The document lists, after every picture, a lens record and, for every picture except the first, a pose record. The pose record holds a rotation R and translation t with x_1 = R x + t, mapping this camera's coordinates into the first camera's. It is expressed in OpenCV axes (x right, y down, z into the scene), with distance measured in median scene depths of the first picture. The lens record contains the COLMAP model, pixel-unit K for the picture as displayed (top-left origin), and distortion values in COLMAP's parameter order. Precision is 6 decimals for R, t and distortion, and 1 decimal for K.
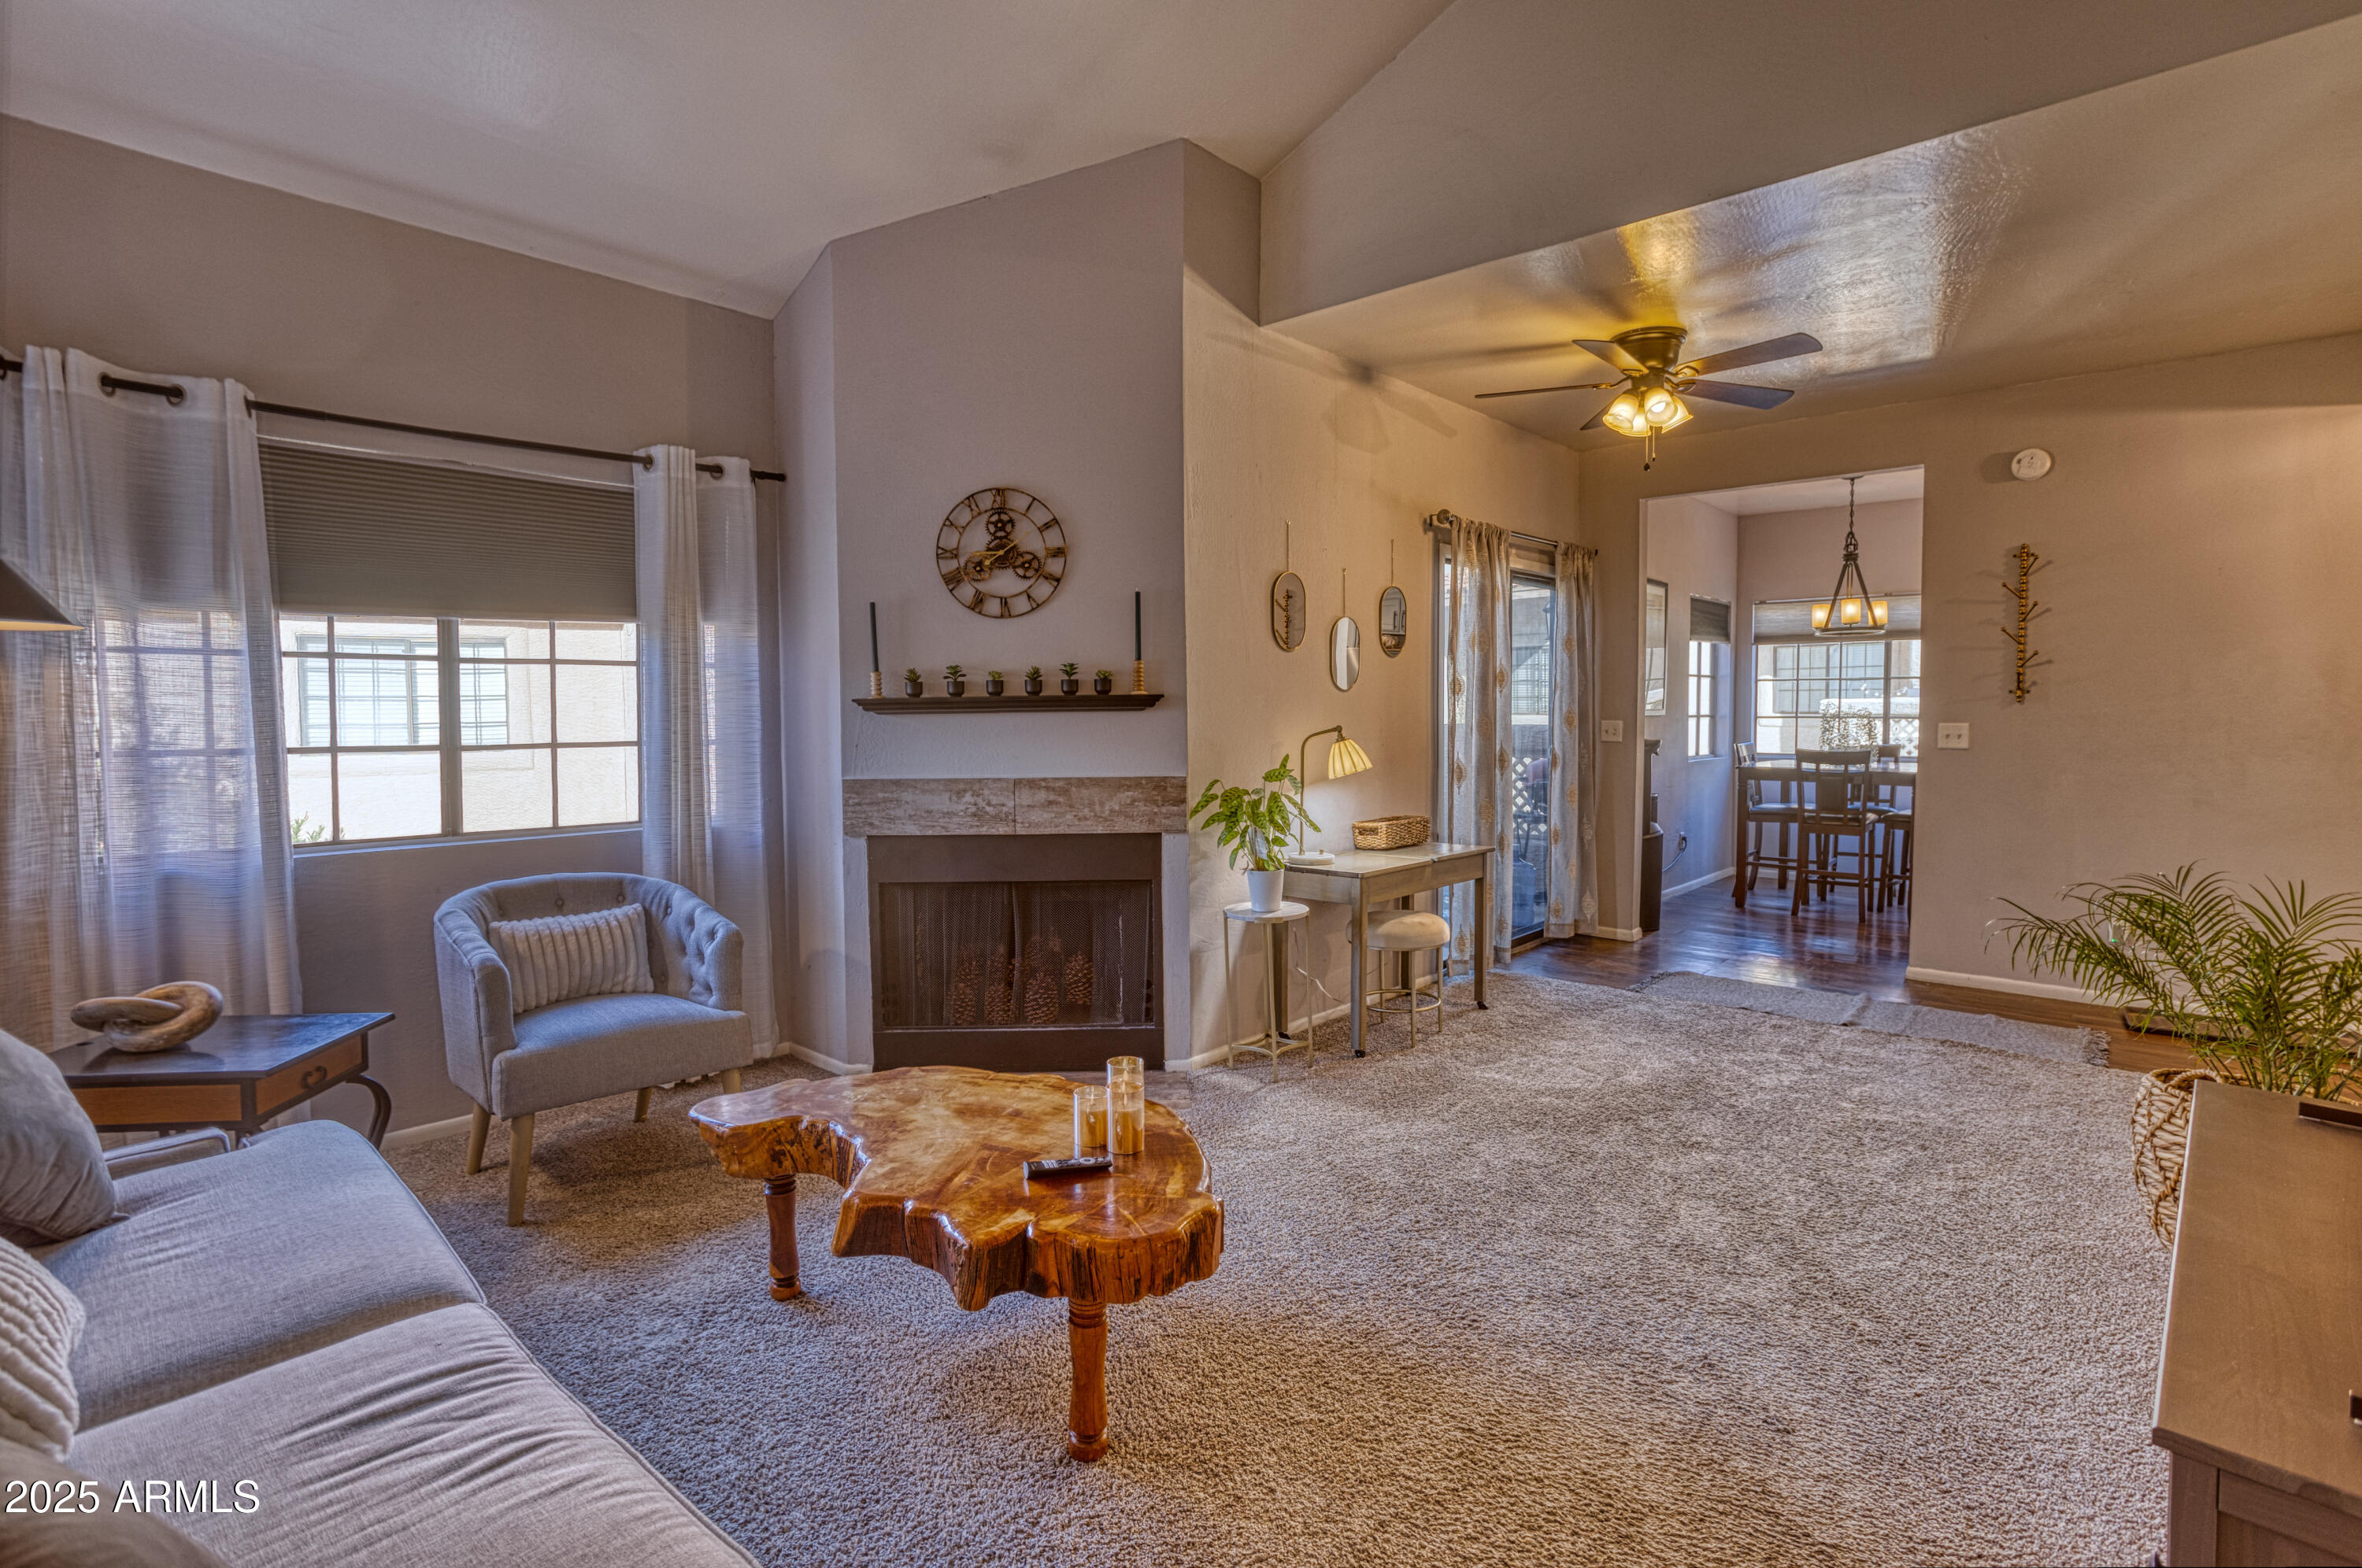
lens RADIAL K [[1163.6, 0, 1184.0], [0, 1163.6, 750.8], [0, 0, 1]] dist [-0.040154, 0.000390]
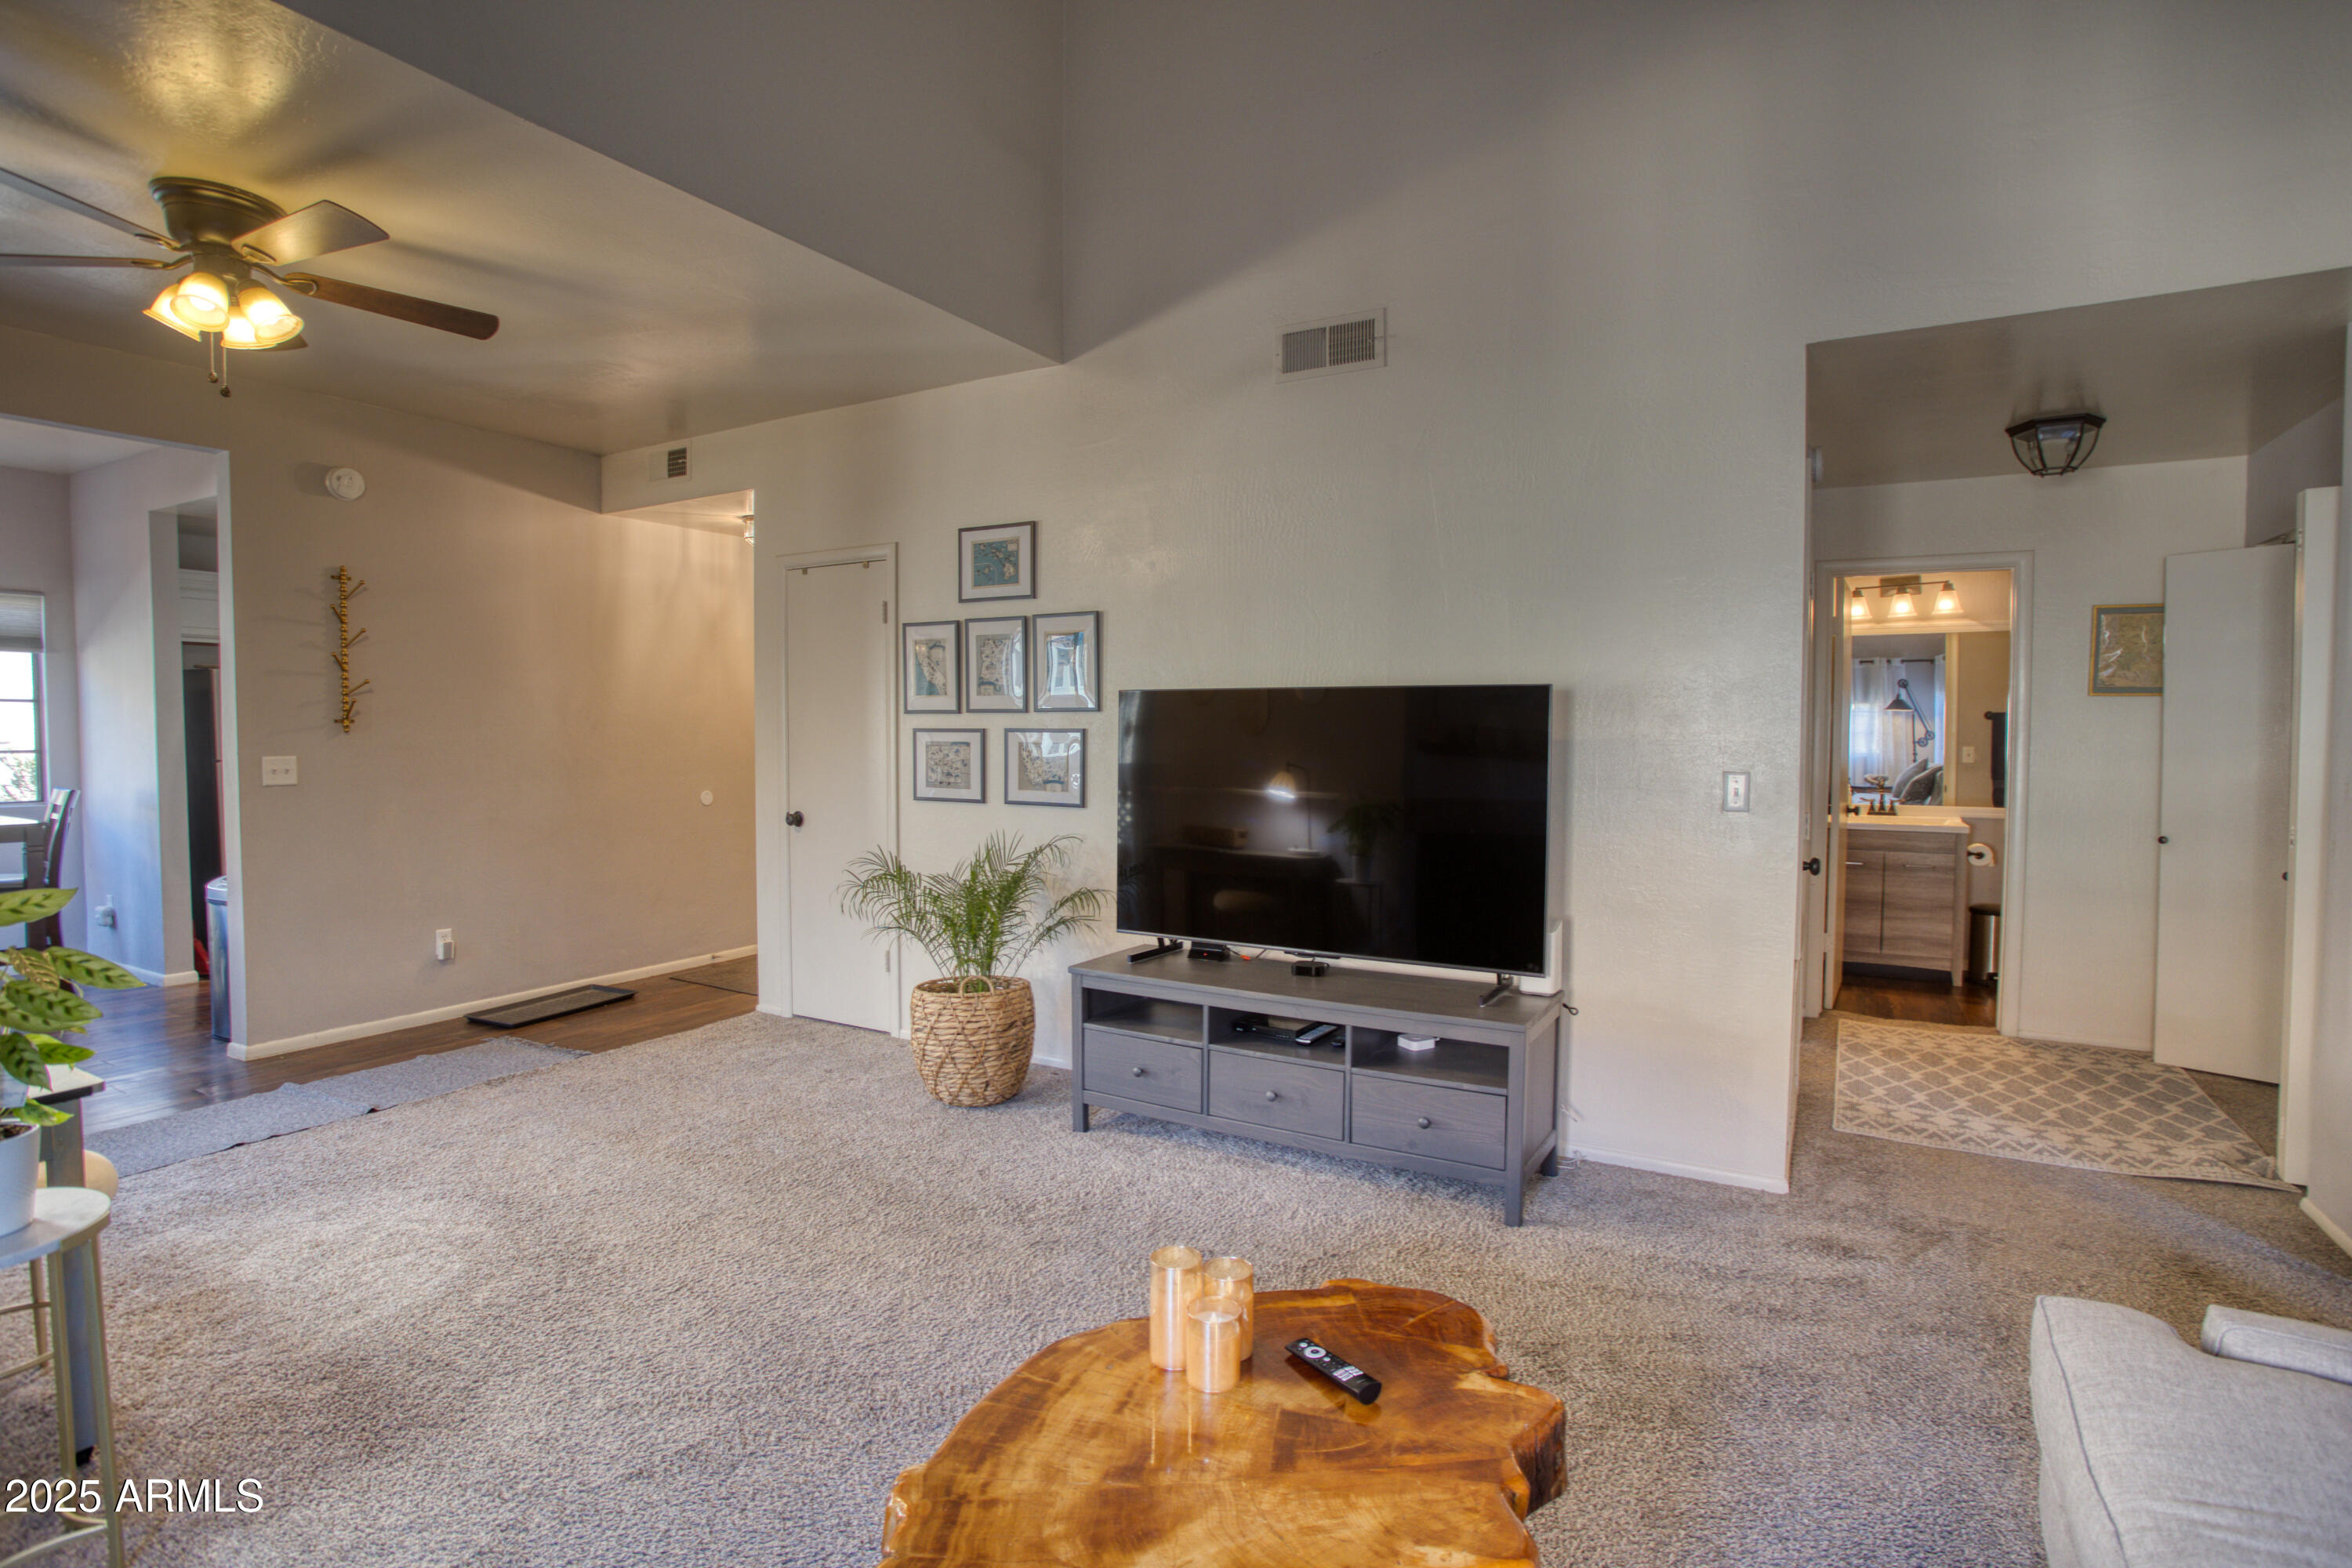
lens RADIAL K [[1158.8, 0, 1179.0], [0, 1158.8, 751.0], [0, 0, 1]] dist [-0.040154, 0.000390]
pose [[-0.228756, -0.011737, 0.973413, -0.335294], [0.034891, 0.999186, 0.020247, -0.022047], [-0.972858, 0.038595, -0.228160, 0.534120]]
